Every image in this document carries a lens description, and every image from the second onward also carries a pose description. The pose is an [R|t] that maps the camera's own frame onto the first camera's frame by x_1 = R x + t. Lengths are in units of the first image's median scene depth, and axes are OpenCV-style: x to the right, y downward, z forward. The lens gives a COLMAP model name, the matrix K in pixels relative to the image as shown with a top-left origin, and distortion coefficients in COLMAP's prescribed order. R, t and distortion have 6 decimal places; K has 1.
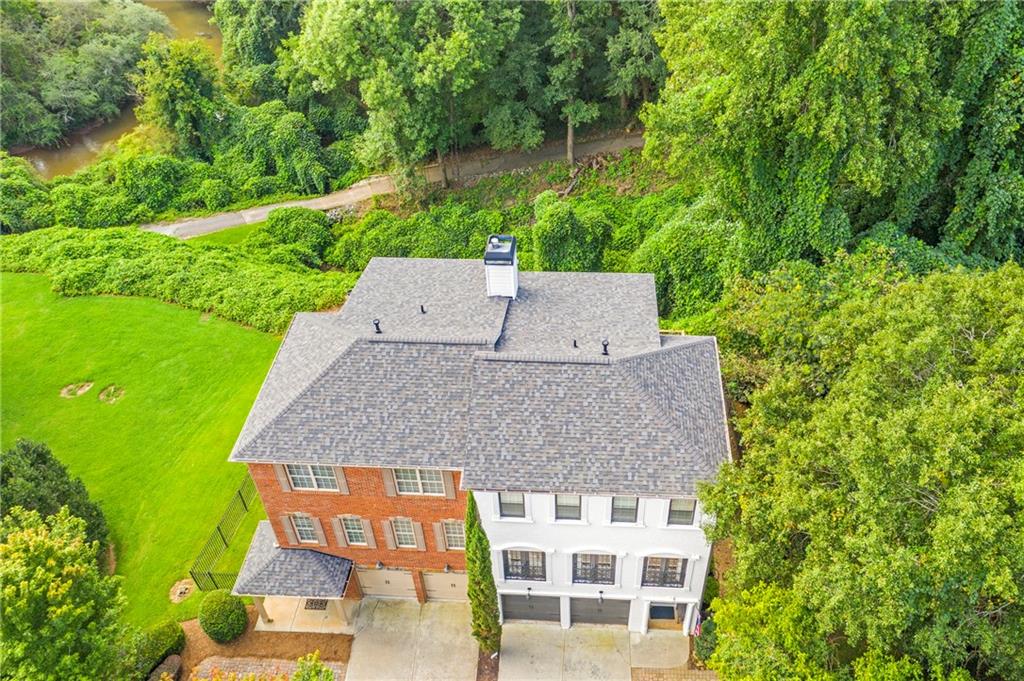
lens RADIAL K [[822.0, 0, 537.4], [0, 822.0, 334.9], [0, 0, 1]] dist [0.005446, 0.006178]
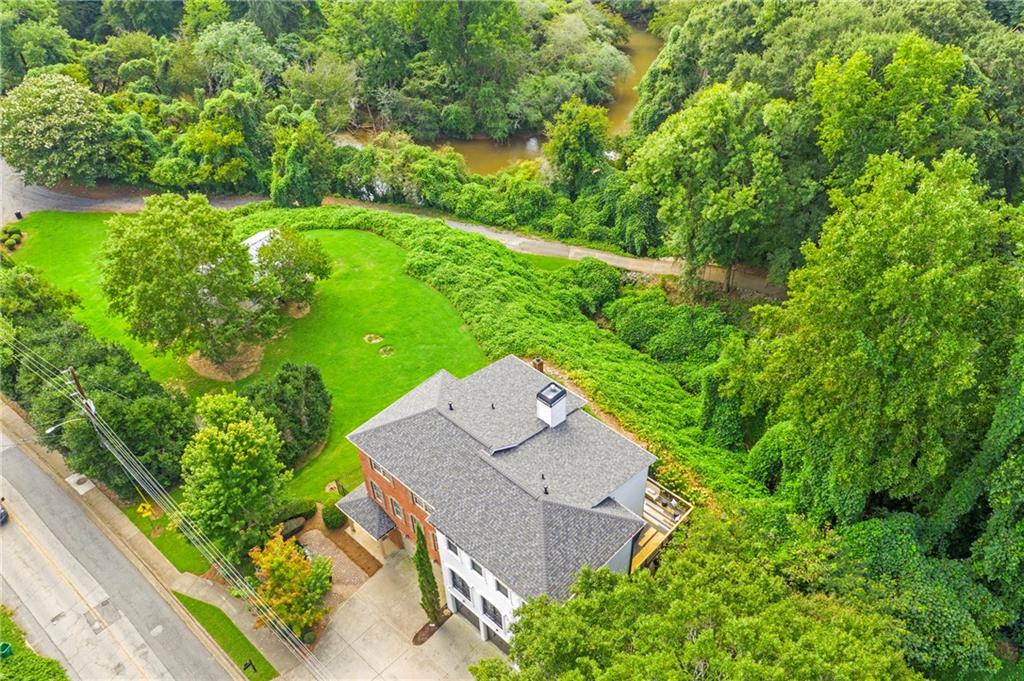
lens RADIAL K [[818.0, 0, 512.0], [0, 818.0, 340.5], [0, 0, 1]] dist [-0.004050, 0.009253]
pose [[0.771731, 0.420801, -0.476821, 0.291544], [-0.409717, 0.902424, 0.133277, -0.185921], [0.486378, 0.092507, 0.868838, -0.165654]]
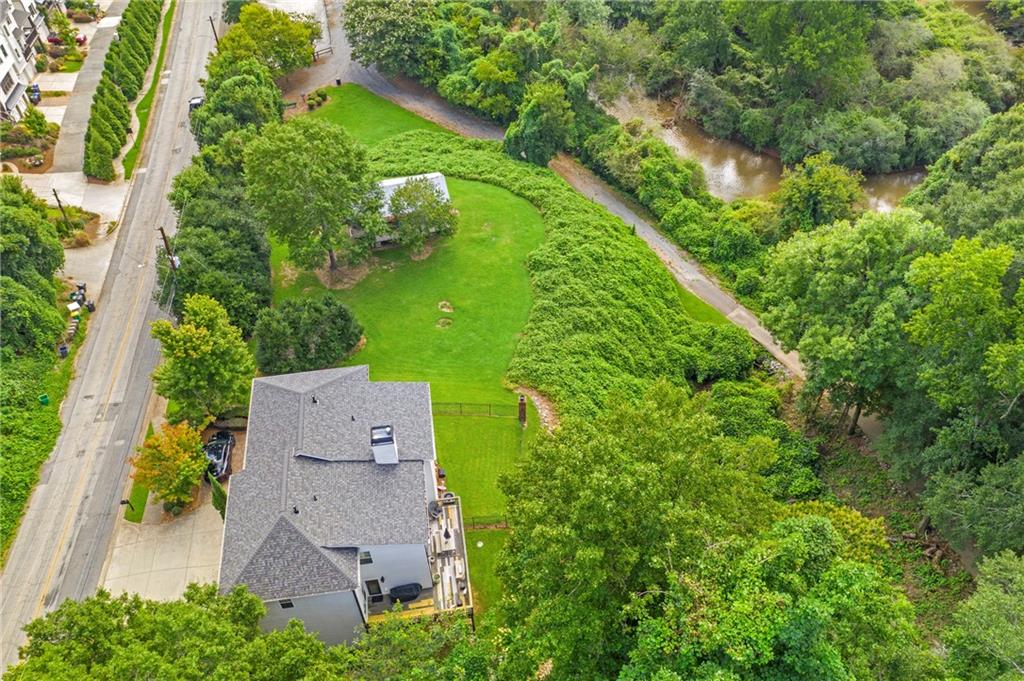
lens RADIAL K [[818.0, 0, 512.0], [0, 818.0, 340.5], [0, 0, 1]] dist [-0.004050, 0.009253]
pose [[0.215829, 0.711901, -0.668293, 0.471831], [-0.629055, 0.624840, 0.462455, -0.561217], [0.746798, 0.320582, 0.582683, 0.121121]]
